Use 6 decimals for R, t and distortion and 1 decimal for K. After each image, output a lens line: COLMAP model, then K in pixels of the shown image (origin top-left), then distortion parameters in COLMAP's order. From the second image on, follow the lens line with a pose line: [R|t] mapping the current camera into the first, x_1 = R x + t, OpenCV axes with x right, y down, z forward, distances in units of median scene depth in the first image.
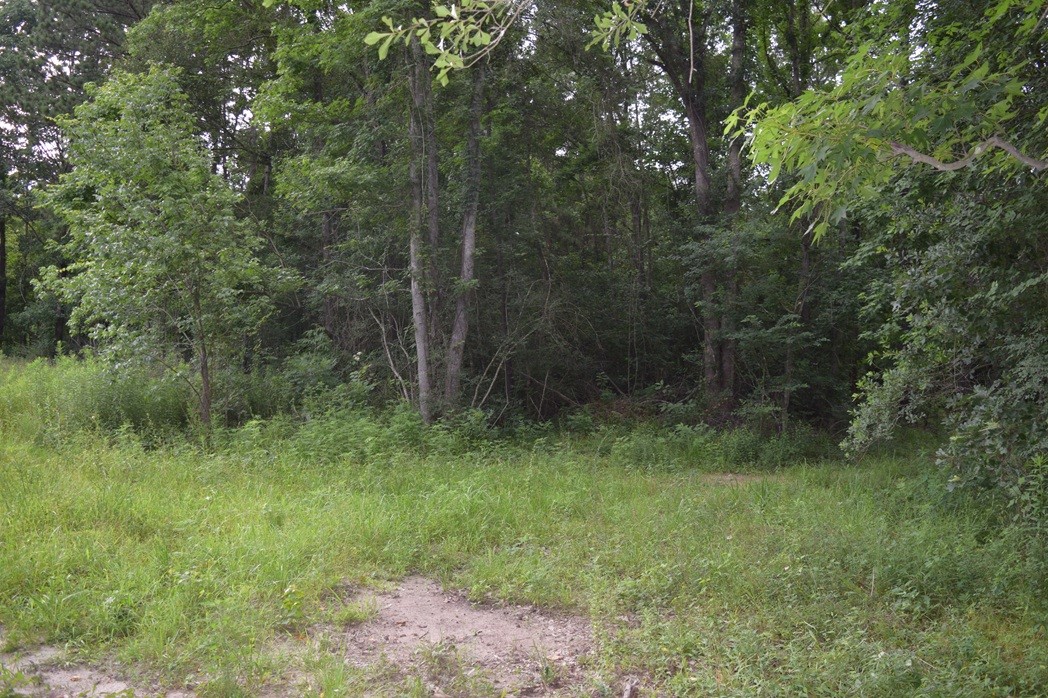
lens RADIAL K [[922.3, 0, 522.1], [0, 922.3, 349.4], [0, 0, 1]] dist [-0.070151, 0.022319]
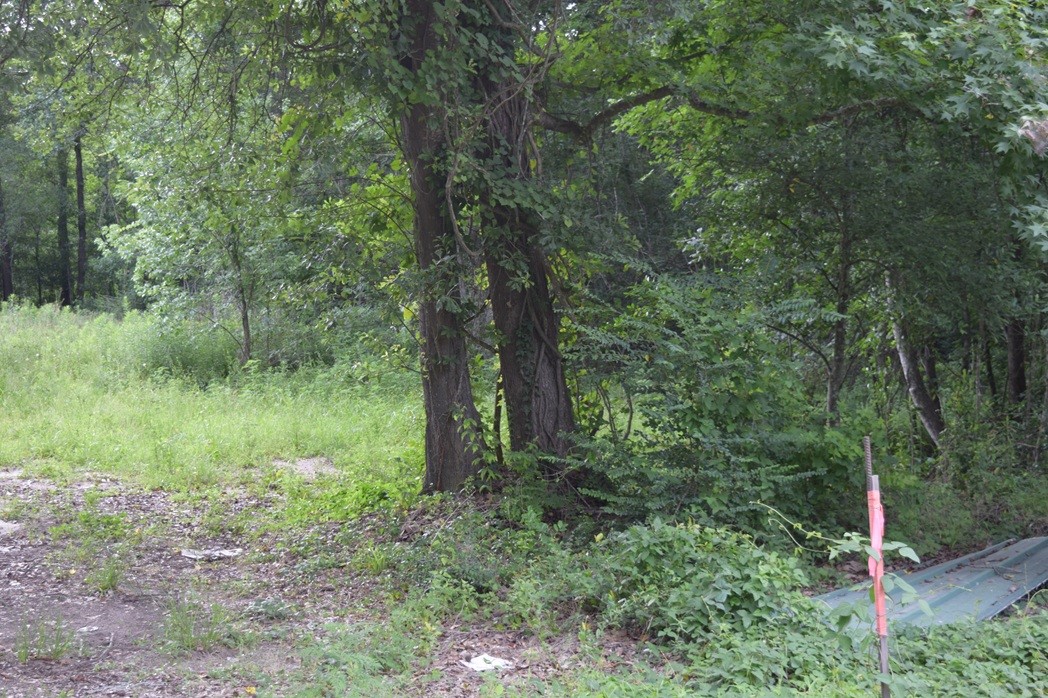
lens RADIAL K [[1550.6, 0, 523.5], [0, 1550.6, 350.8], [0, 0, 1]] dist [-0.020135, 0.000000]
pose [[0.967978, -0.019634, -0.250267, 0.422048], [0.031243, 0.998608, 0.042495, -0.010107], [0.249084, -0.048953, 0.967244, -0.677790]]
